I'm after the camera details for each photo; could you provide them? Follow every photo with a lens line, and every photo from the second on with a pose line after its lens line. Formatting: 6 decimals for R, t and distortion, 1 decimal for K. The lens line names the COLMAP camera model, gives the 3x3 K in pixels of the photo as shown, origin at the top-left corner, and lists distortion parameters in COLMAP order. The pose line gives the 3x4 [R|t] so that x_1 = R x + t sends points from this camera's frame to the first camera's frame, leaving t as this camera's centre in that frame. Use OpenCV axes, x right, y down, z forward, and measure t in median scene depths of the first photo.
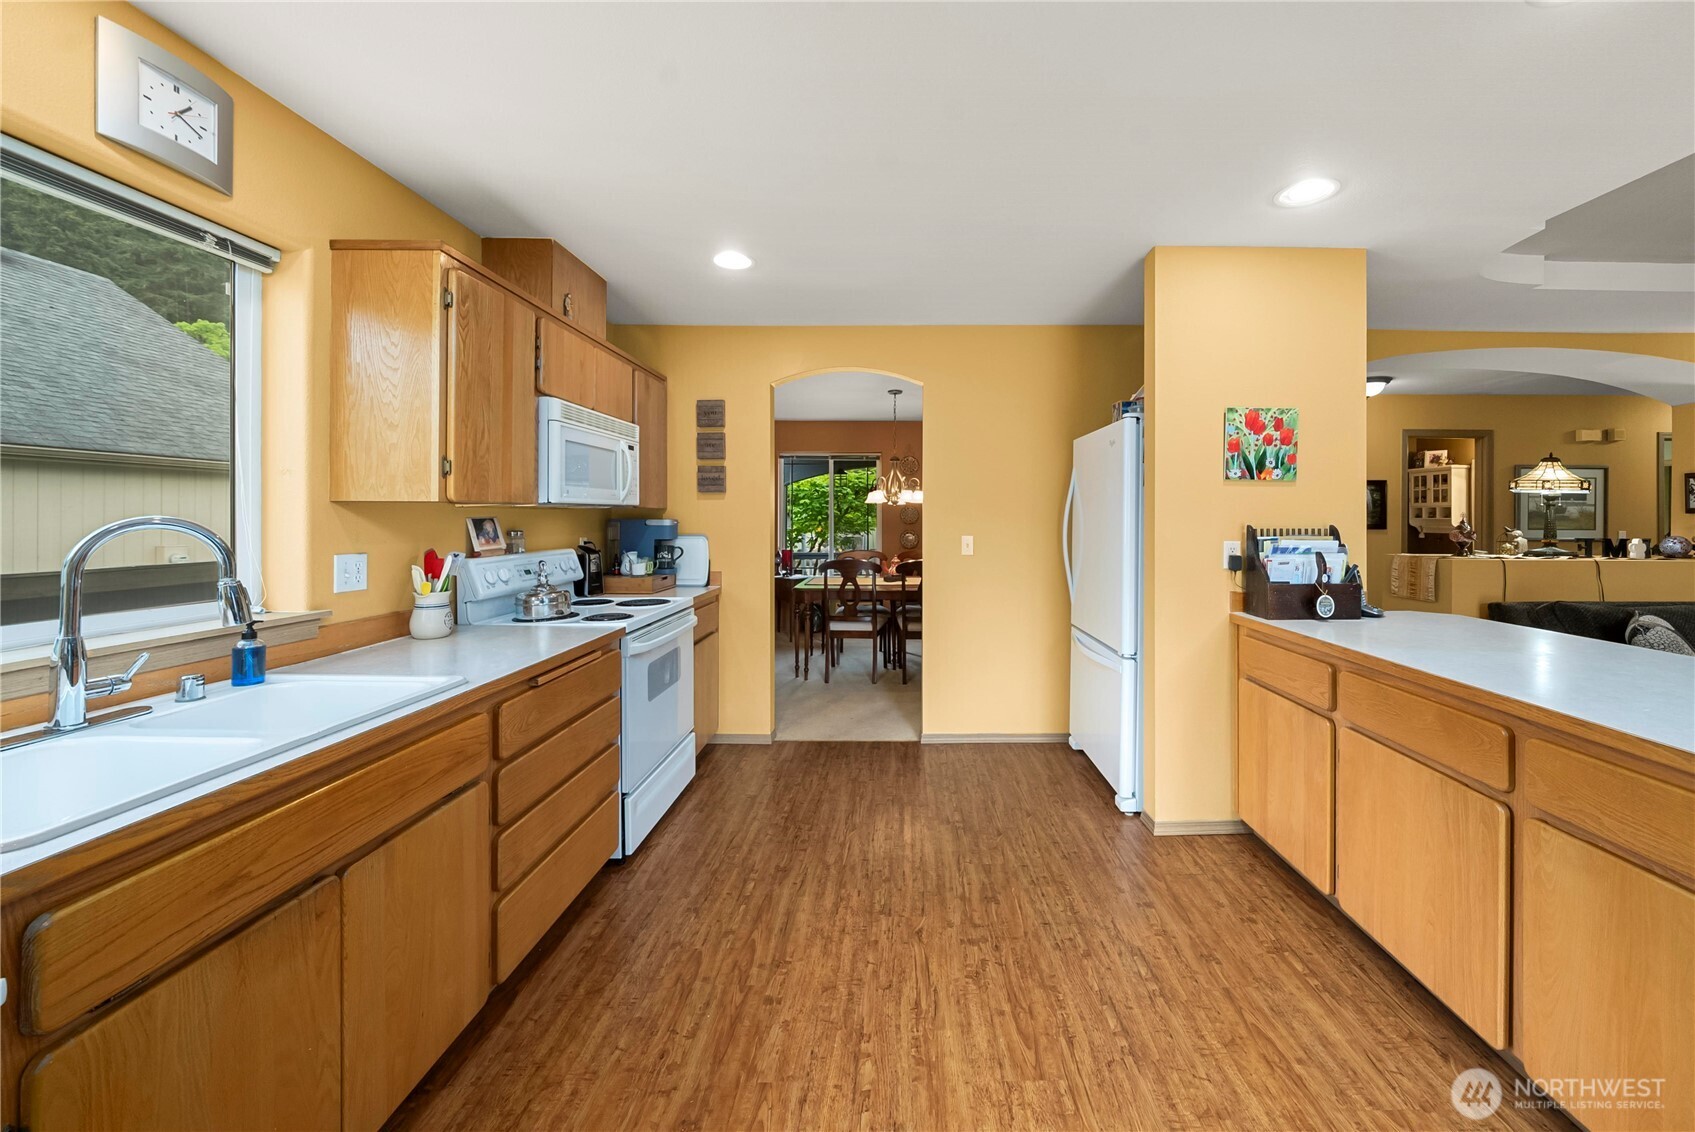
lens RADIAL K [[628.8, 0, 908.6], [0, 628.8, 514.9], [0, 0, 1]] dist [-0.006141, 0.000023]
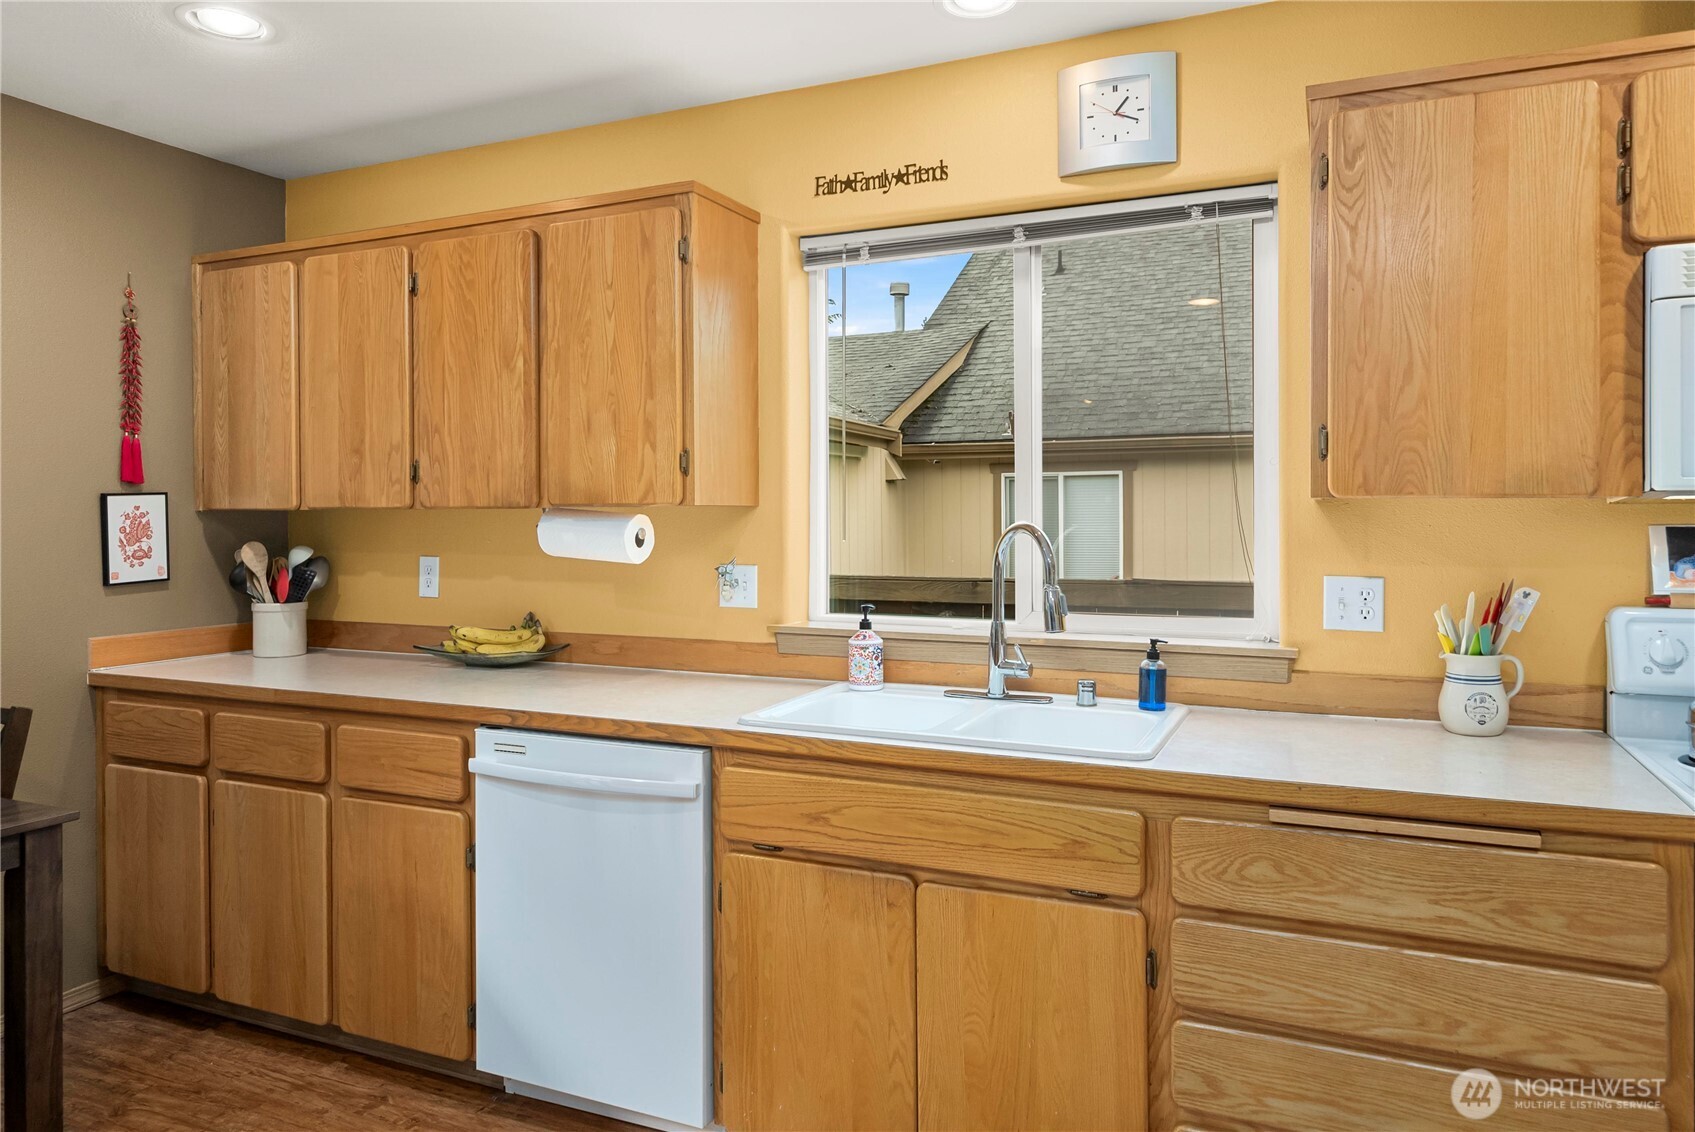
lens RADIAL K [[1118.0, 0, 840.0], [0, 1118.0, 517.8], [0, 0, 1]] dist [0.001458, 0.000891]
pose [[-0.426460, -0.000397, -0.904506, 0.357594], [0.002741, 0.999995, -0.001731, -0.000866], [0.904502, -0.003218, -0.426457, 0.787735]]
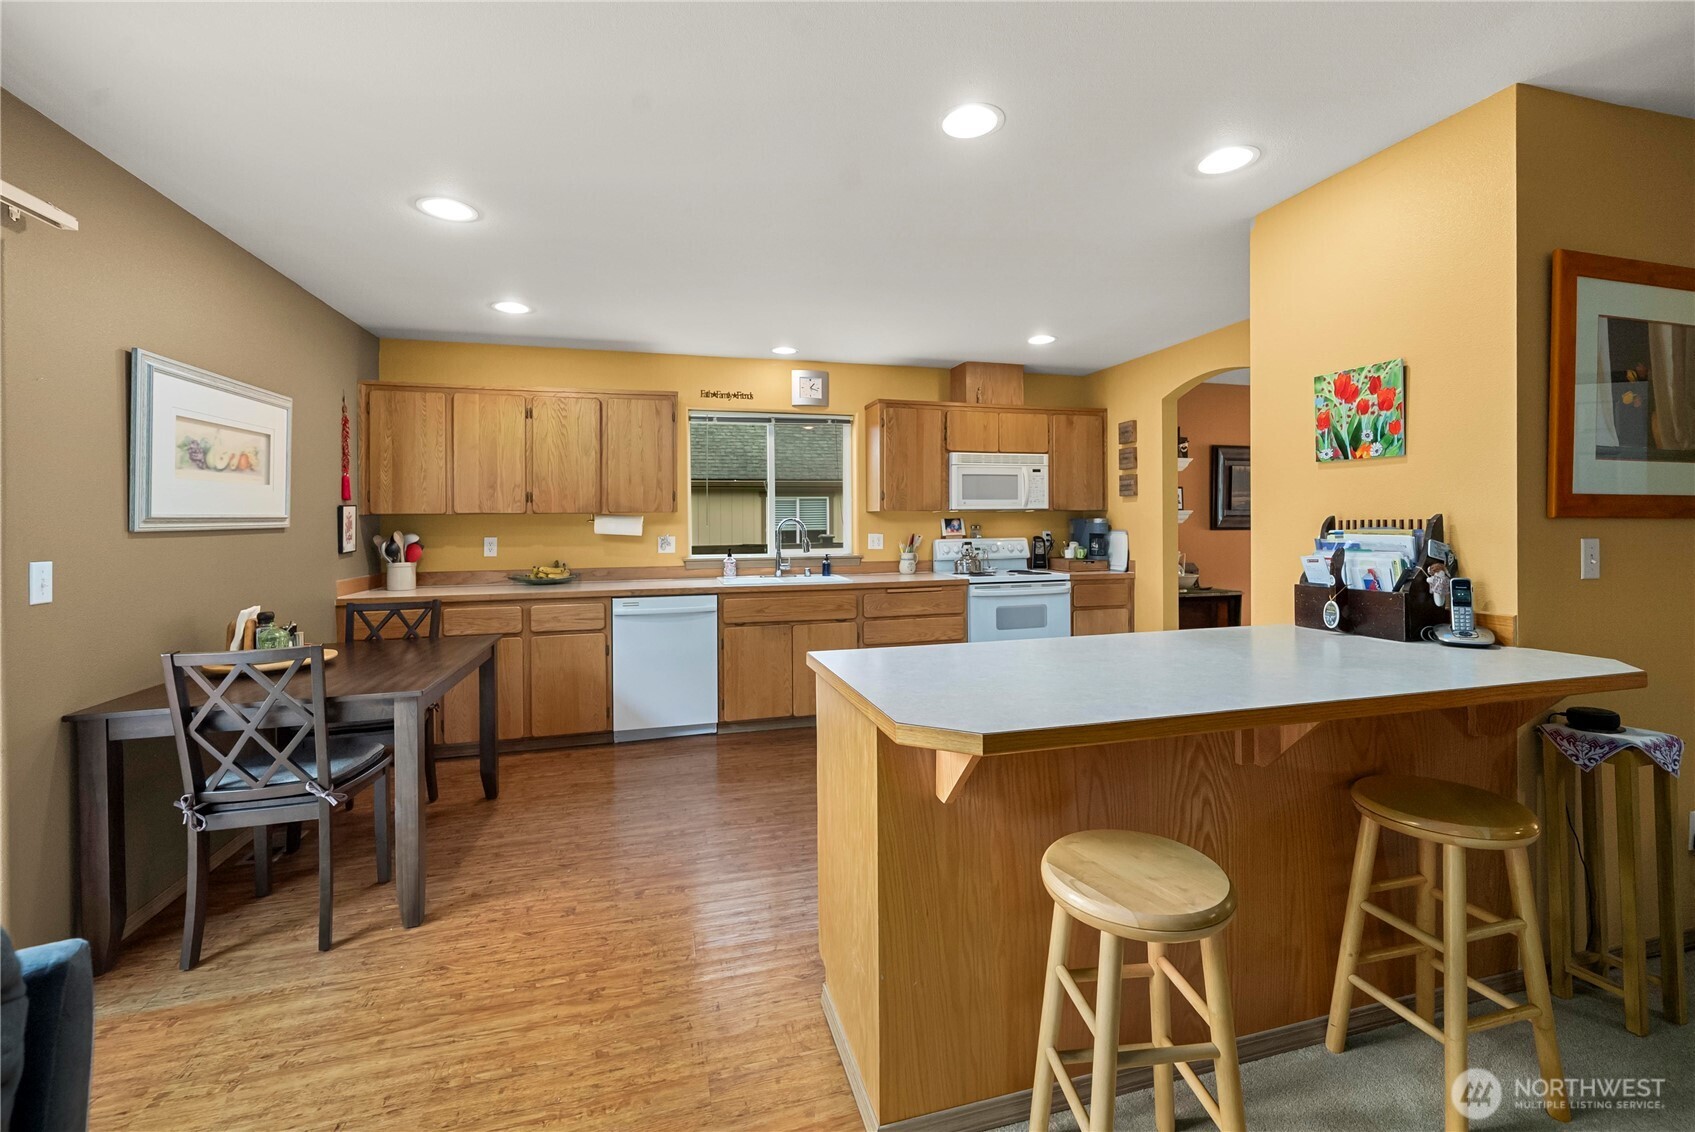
lens RADIAL K [[717.4, 0, 845.1], [0, 717.4, 531.3], [0, 0, 1]] dist [-0.001308, -0.000030]
pose [[0.250418, 0.005740, -0.968121, 1.354018], [0.010883, 0.999903, 0.008743, 0.022086], [0.968077, -0.012726, 0.250331, 0.153978]]
